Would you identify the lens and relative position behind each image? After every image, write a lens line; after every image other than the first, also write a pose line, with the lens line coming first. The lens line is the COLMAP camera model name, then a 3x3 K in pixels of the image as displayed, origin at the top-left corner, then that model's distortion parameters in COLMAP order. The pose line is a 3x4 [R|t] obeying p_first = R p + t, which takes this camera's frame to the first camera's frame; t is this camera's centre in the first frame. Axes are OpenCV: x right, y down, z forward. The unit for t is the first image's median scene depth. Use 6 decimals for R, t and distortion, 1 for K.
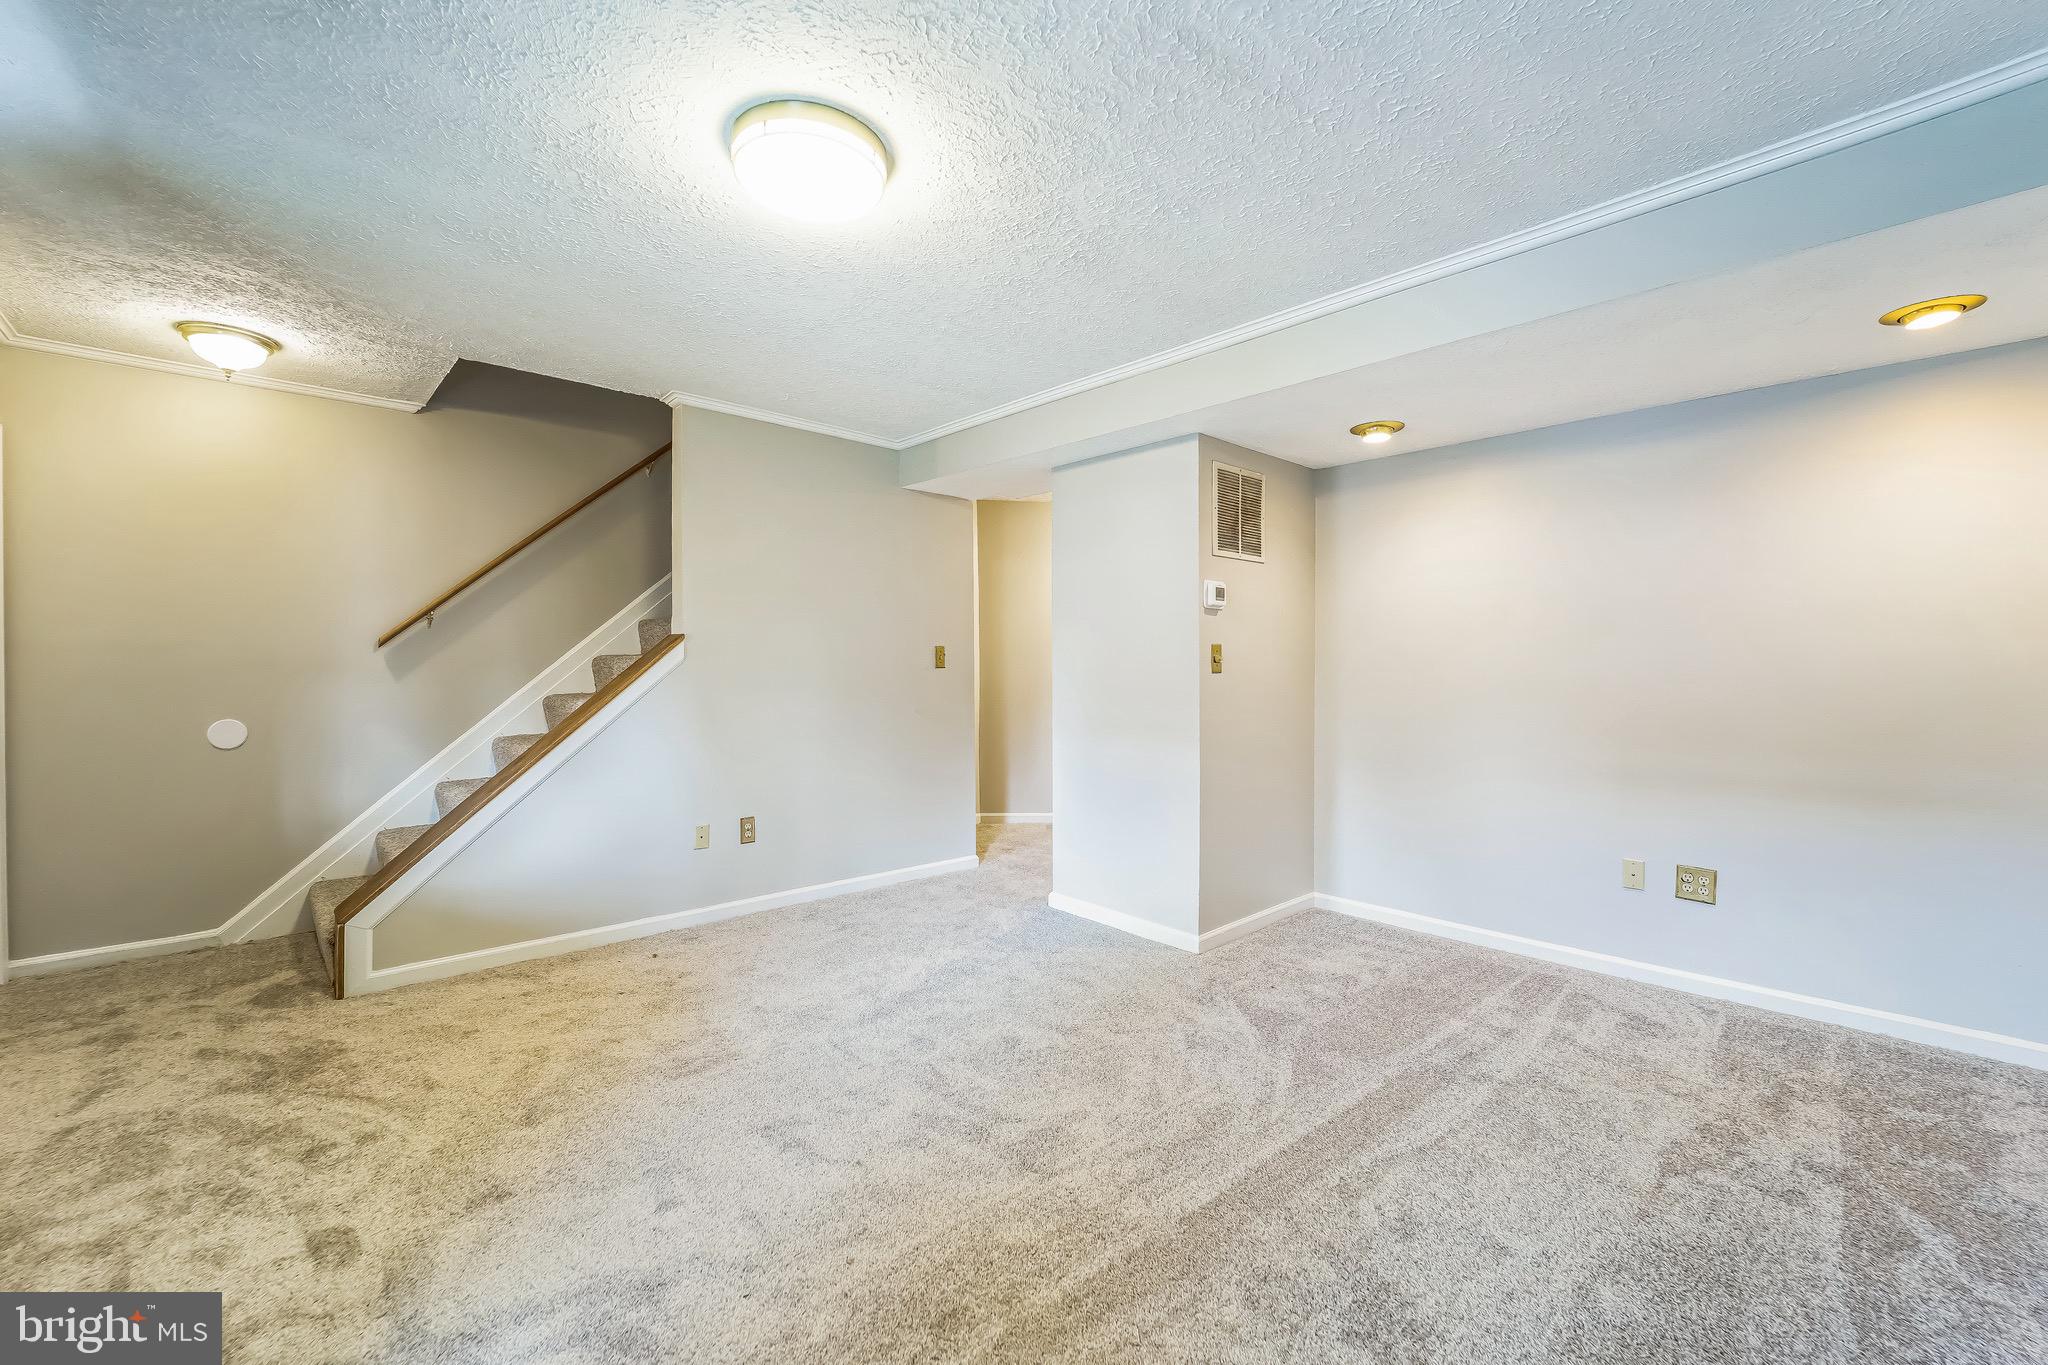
lens RADIAL K [[842.5, 0, 1030.9], [0, 842.5, 660.4], [0, 0, 1]] dist [0.000050, -0.000118]
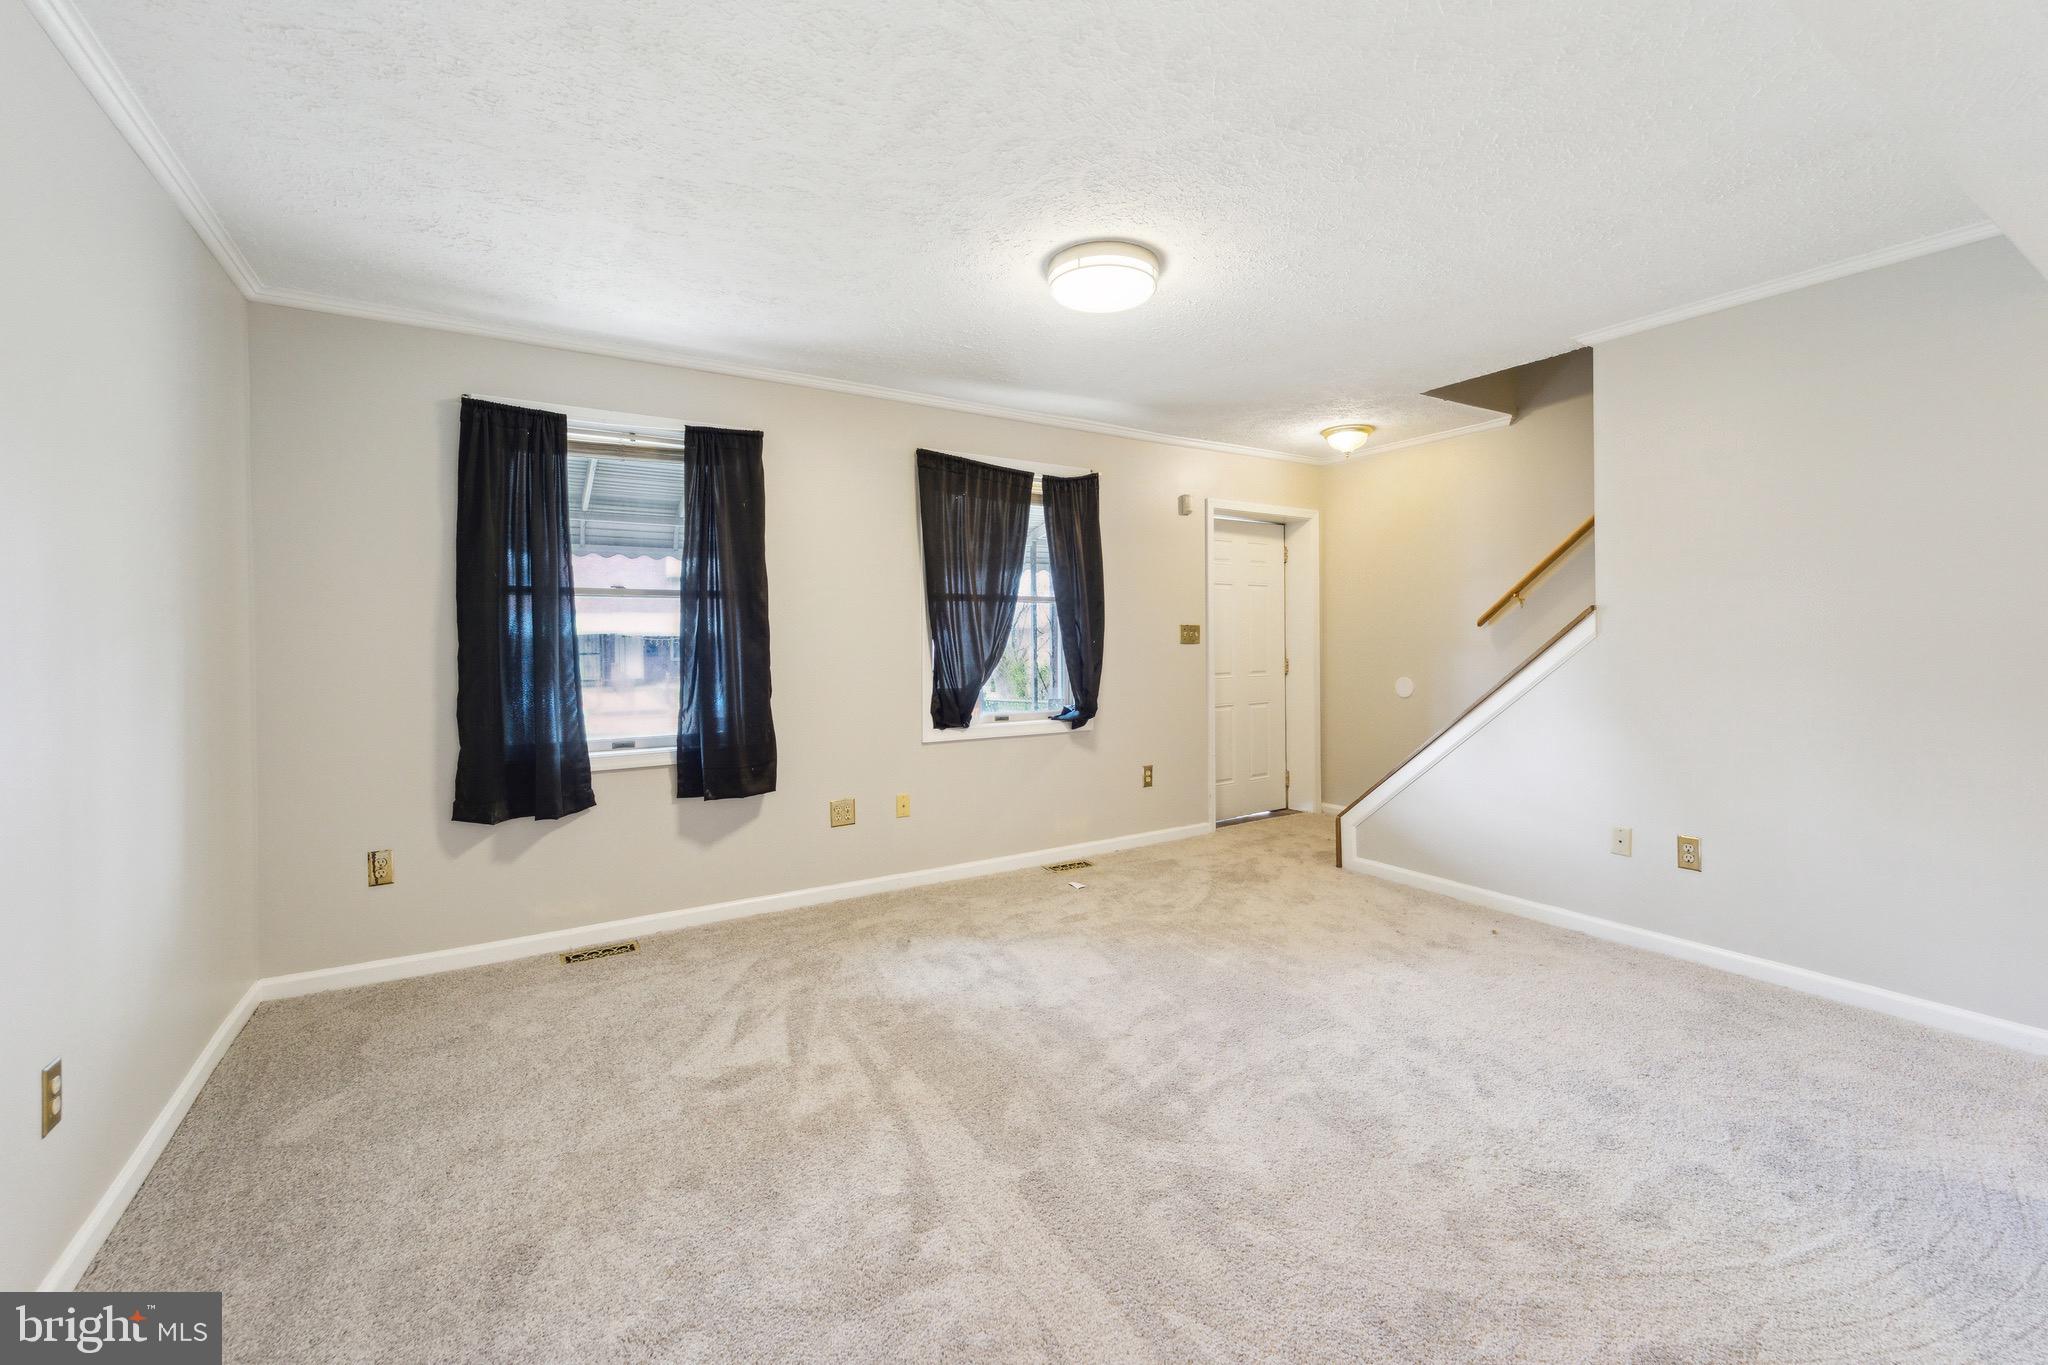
lens RADIAL K [[842.5, 0, 1030.9], [0, 842.5, 660.4], [0, 0, 1]] dist [0.000050, -0.000118]
pose [[-0.182129, 0.025778, -0.982937, 0.684376], [0.009082, 0.999658, 0.024534, -0.002358], [0.983233, -0.004459, -0.182301, 0.700621]]
